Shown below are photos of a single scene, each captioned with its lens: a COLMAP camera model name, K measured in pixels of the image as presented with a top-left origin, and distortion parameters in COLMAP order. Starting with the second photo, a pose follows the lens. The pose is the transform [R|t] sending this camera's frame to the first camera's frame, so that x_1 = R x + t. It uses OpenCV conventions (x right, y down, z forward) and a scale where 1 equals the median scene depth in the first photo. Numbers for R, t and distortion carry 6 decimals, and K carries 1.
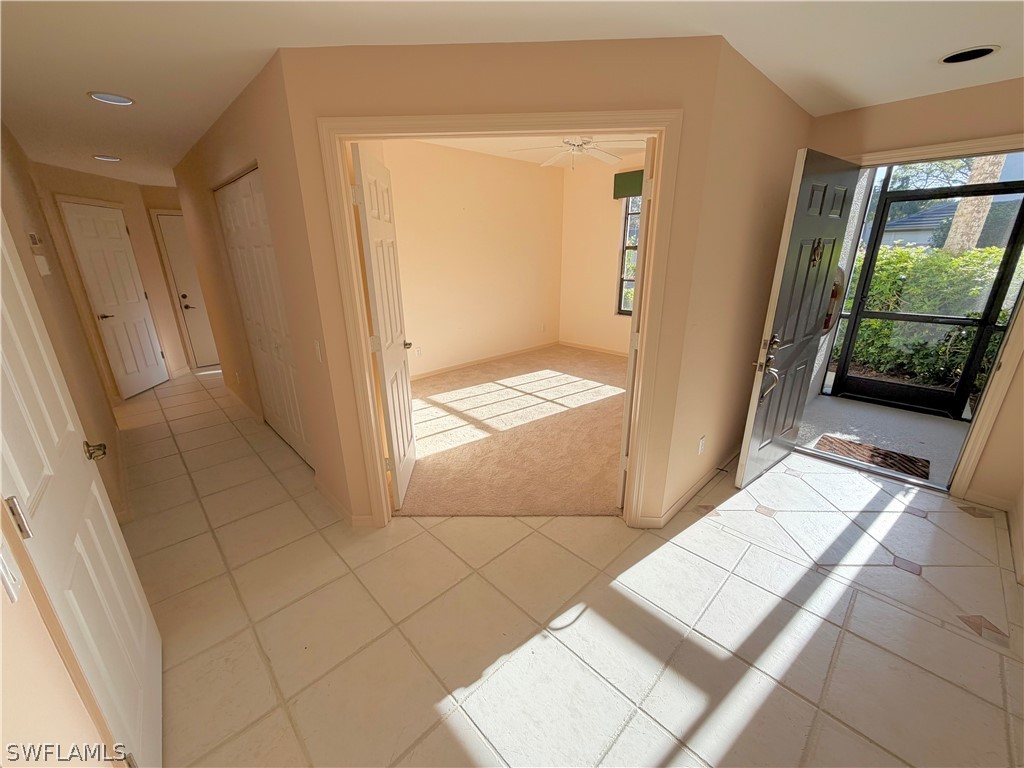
lens RADIAL K [[409.9, 0, 515.2], [0, 409.9, 381.3], [0, 0, 1]] dist [-0.000245, 0.000063]
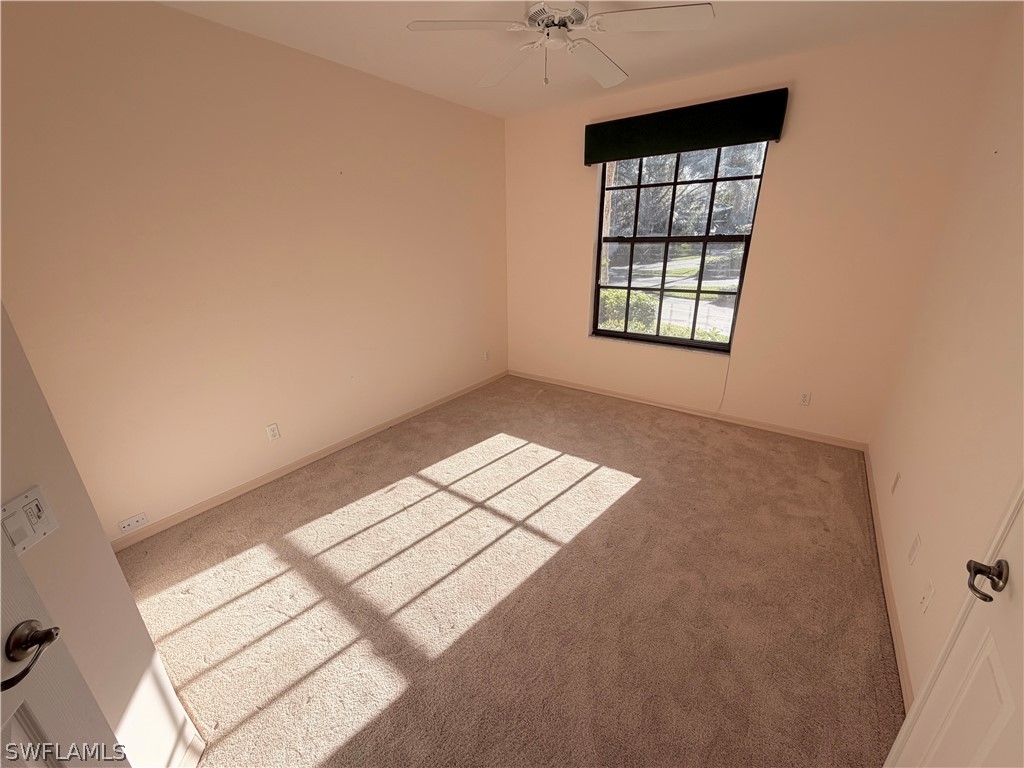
lens RADIAL K [[409.9, 0, 517.8], [0, 409.9, 387.7], [0, 0, 1]] dist [-0.000245, 0.000063]
pose [[0.984055, -0.064193, 0.165876, 0.002119], [0.057287, 0.997293, 0.046097, -0.139440], [-0.168386, -0.035860, 0.985069, 0.401506]]
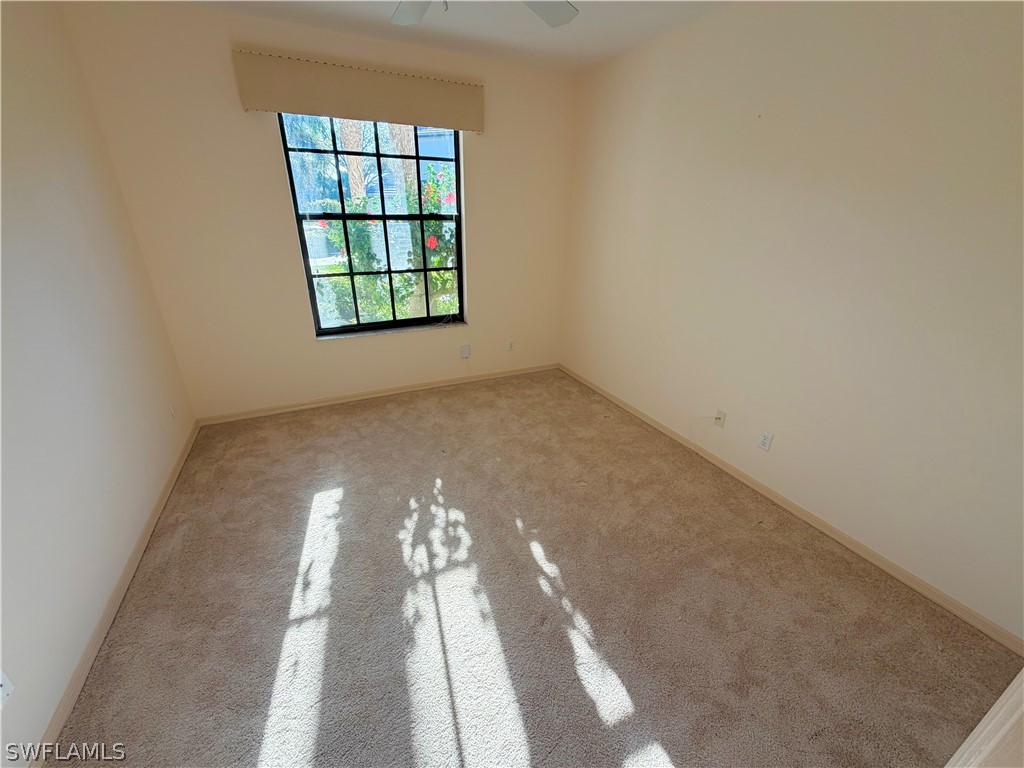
lens RADIAL K [[409.9, 0, 516.8], [0, 409.9, 388.1], [0, 0, 1]] dist [-0.000245, 0.000063]
pose [[0.301504, -0.348724, 0.887404, -0.238214], [0.275688, 0.922846, 0.268984, -0.213684], [-0.912739, 0.163546, 0.374381, 0.671485]]
